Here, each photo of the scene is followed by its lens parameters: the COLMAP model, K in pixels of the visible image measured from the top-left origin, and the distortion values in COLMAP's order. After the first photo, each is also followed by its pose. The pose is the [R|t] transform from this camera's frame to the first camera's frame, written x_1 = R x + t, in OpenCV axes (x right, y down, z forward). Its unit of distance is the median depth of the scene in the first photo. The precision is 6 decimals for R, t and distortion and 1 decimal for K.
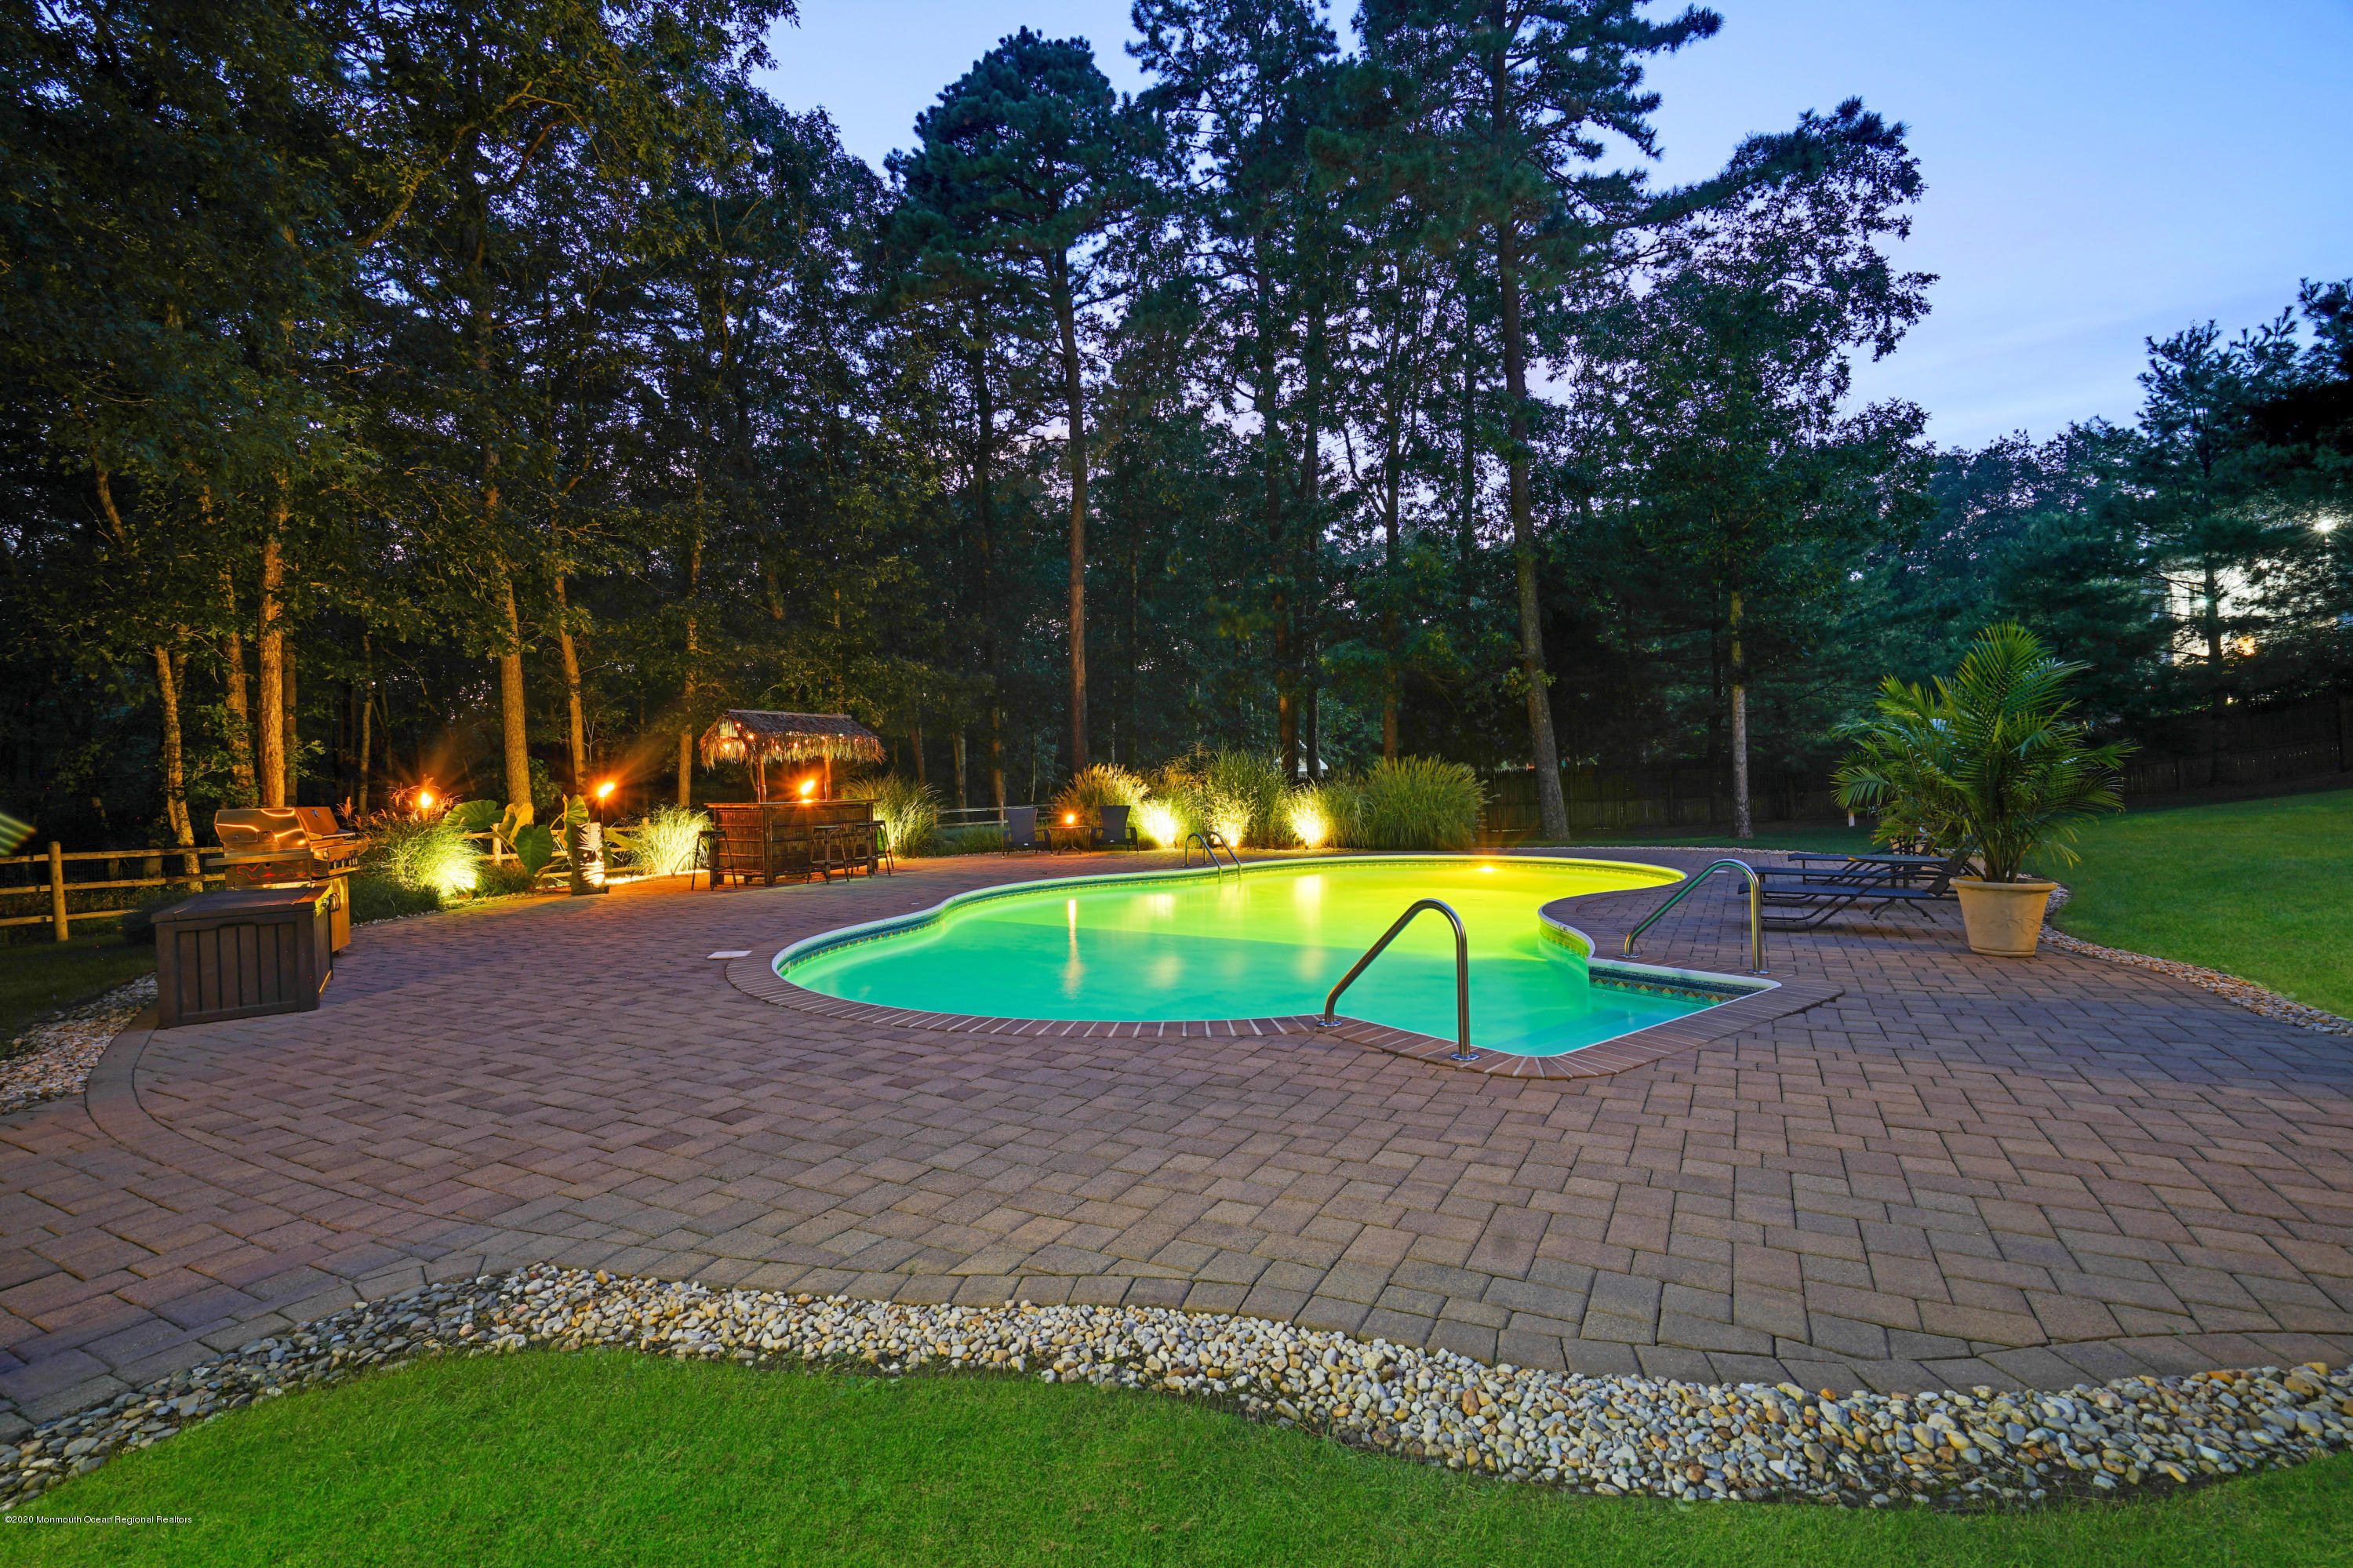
lens RADIAL K [[1049.5, 0, 1176.5], [0, 1049.5, 784.0], [0, 0, 1]] dist [0.000094, -0.000009]
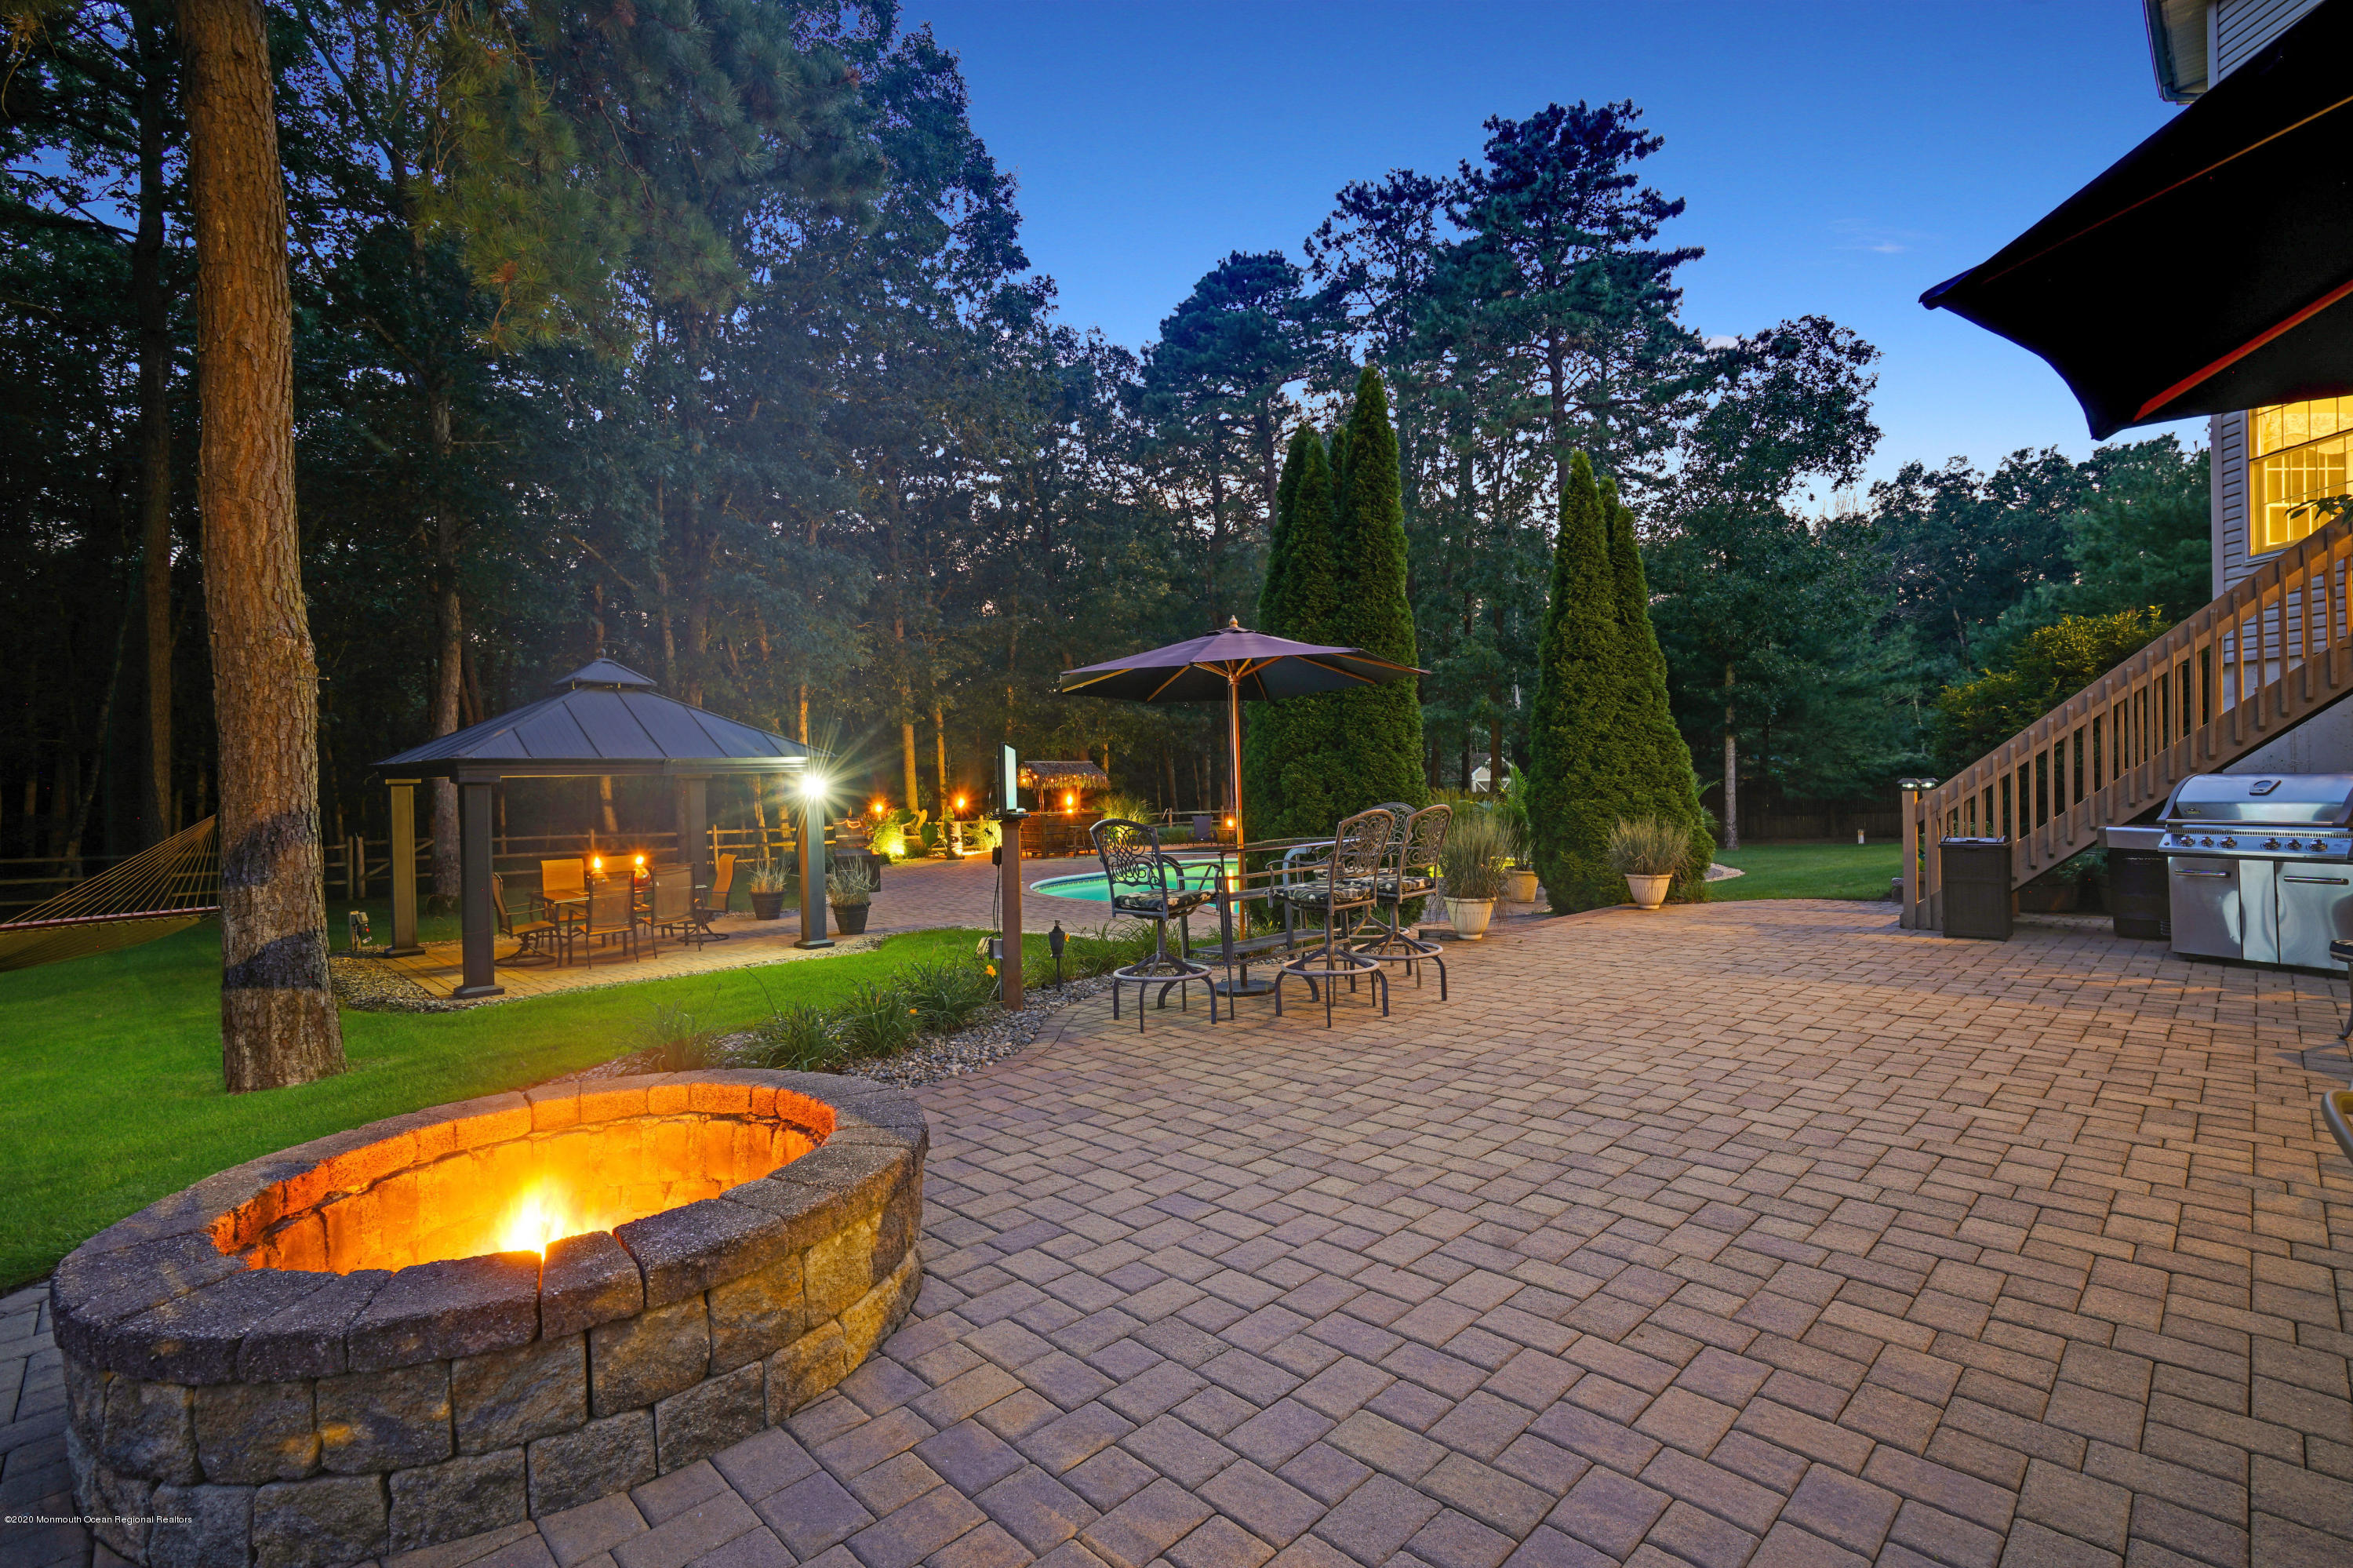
lens RADIAL K [[1049.5, 0, 1176.5], [0, 1049.5, 784.0], [0, 0, 1]] dist [0.000094, -0.000009]
pose [[0.960434, 0.014117, -0.278150, 0.279016], [-0.011837, 0.999881, 0.009876, -0.043533], [0.278257, -0.006193, 0.960487, -0.565948]]
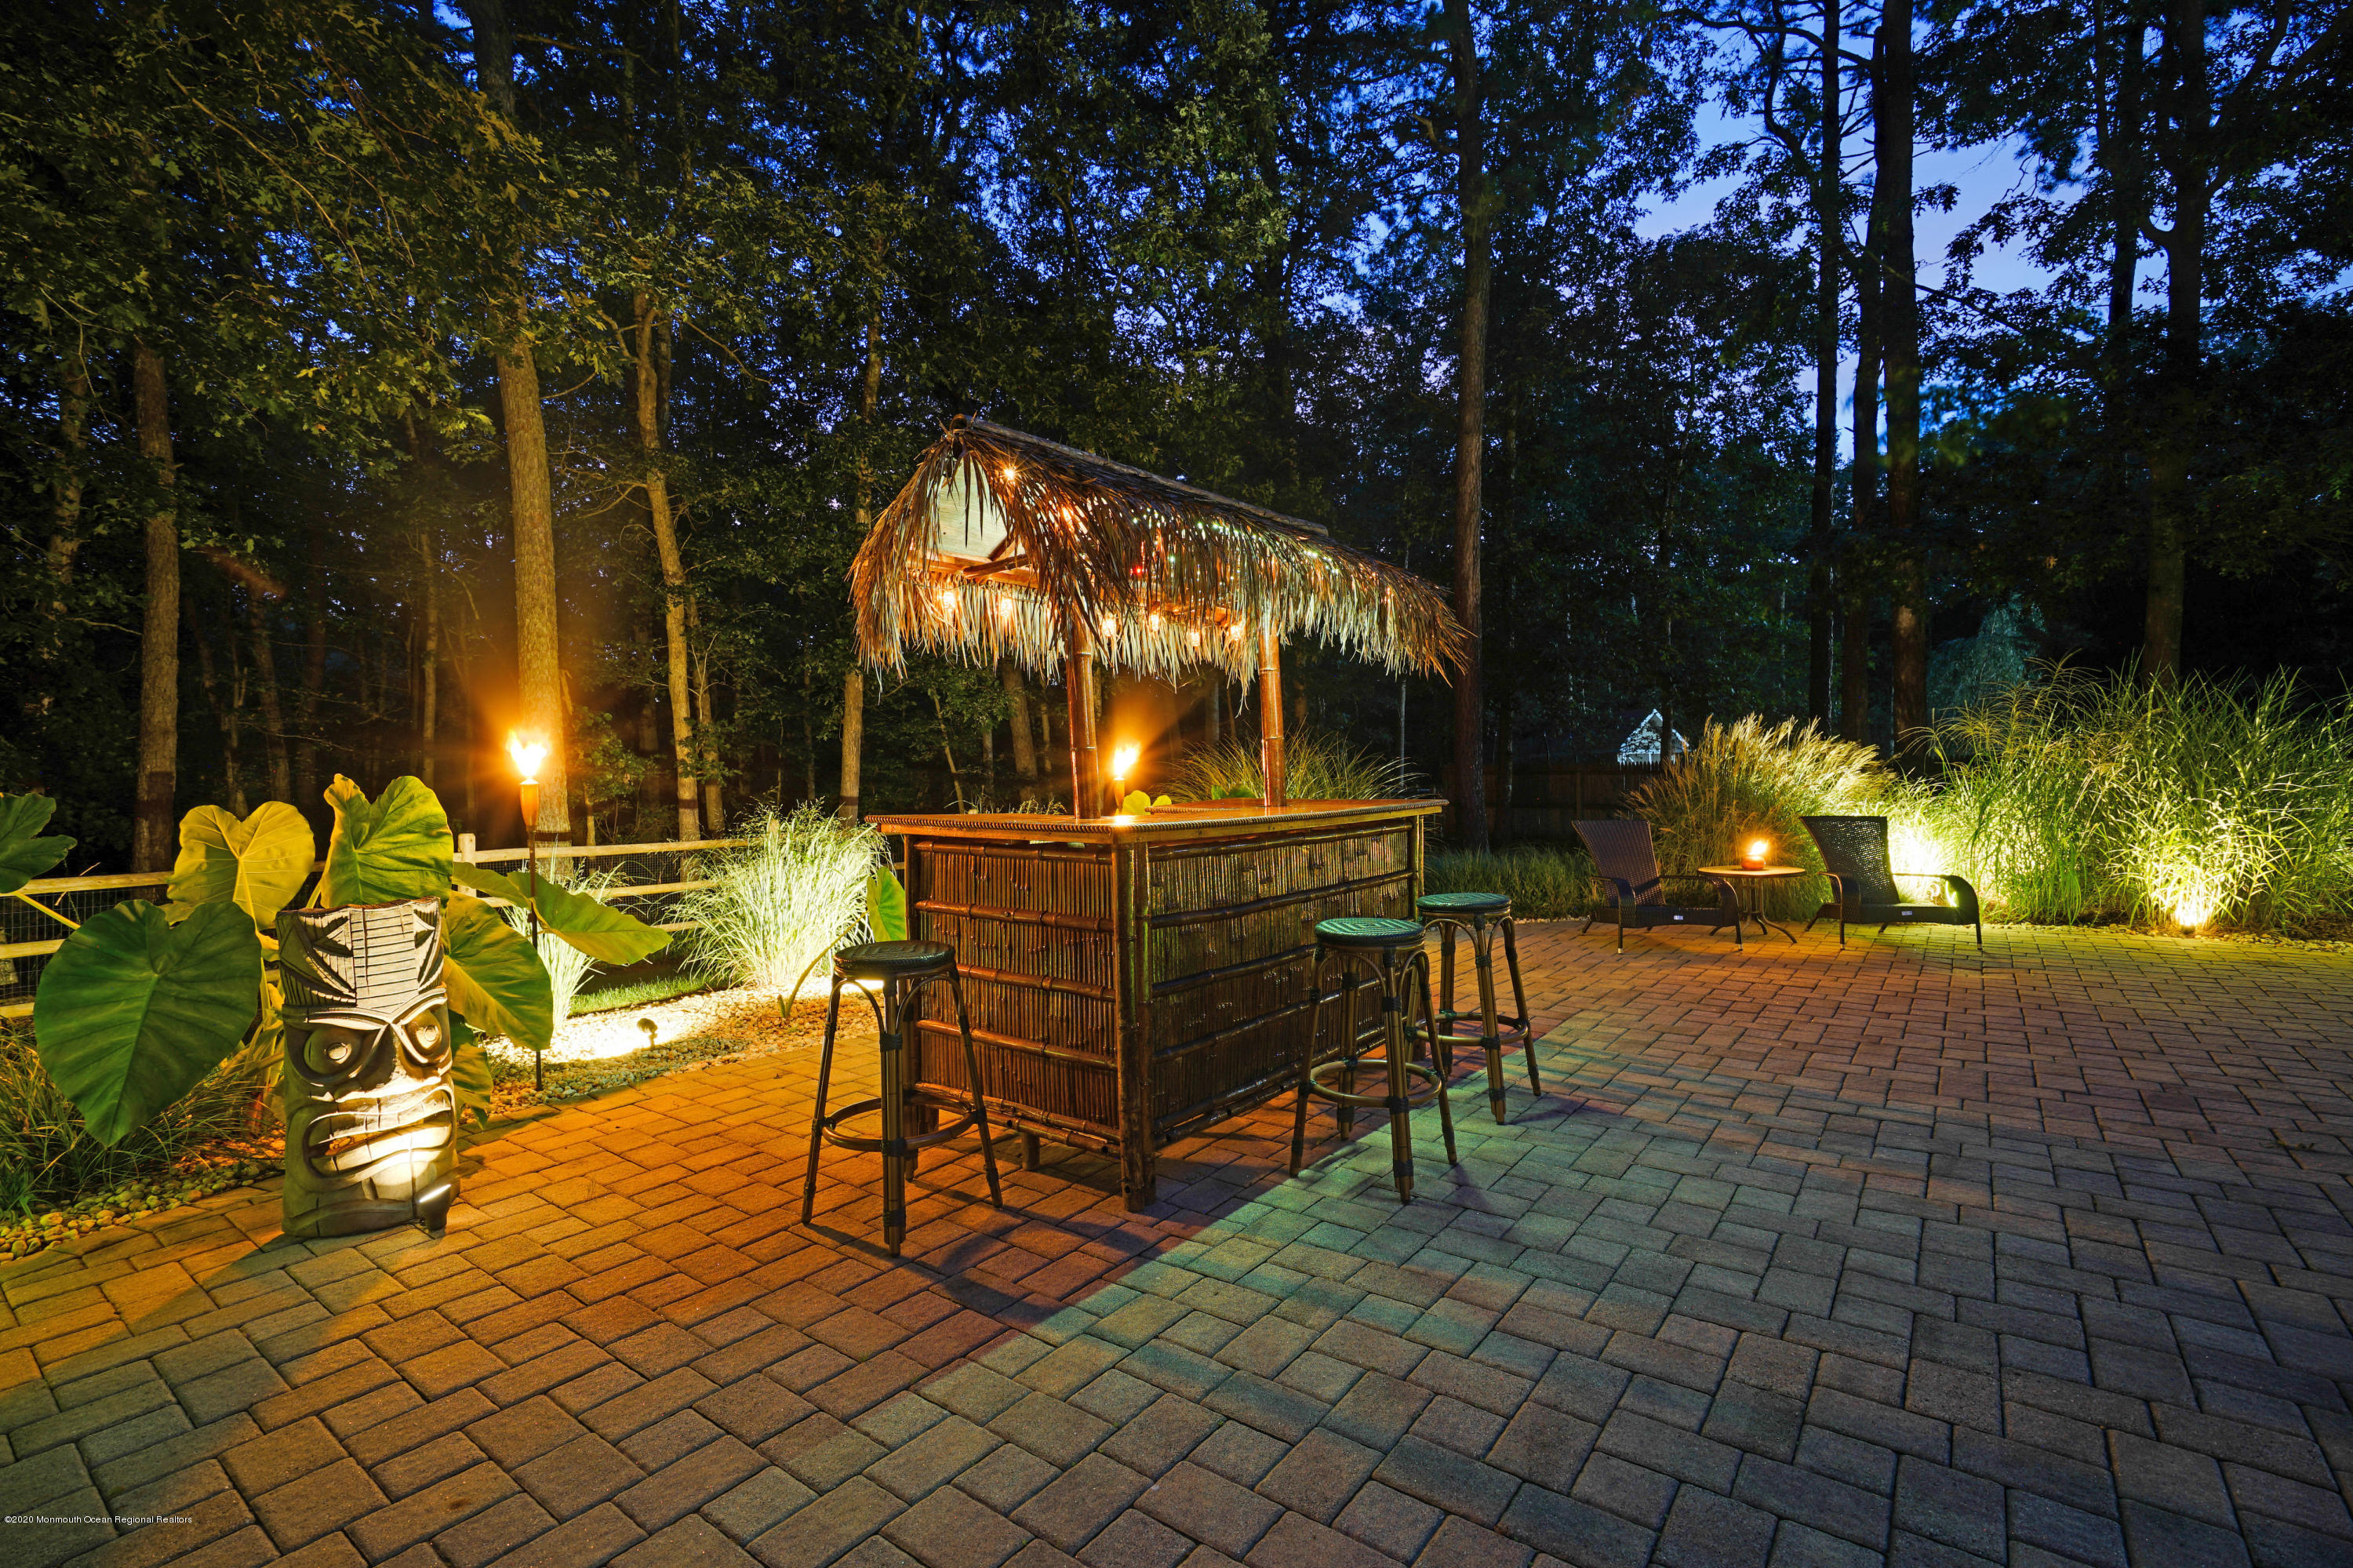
lens RADIAL K [[1049.5, 0, 1176.5], [0, 1049.5, 784.0], [0, 0, 1]] dist [0.000094, -0.000009]
pose [[0.987810, 0.021495, -0.154172, -0.293043], [-0.020957, 0.999767, 0.005115, 0.005941], [0.154246, -0.001822, 0.988031, 0.660305]]
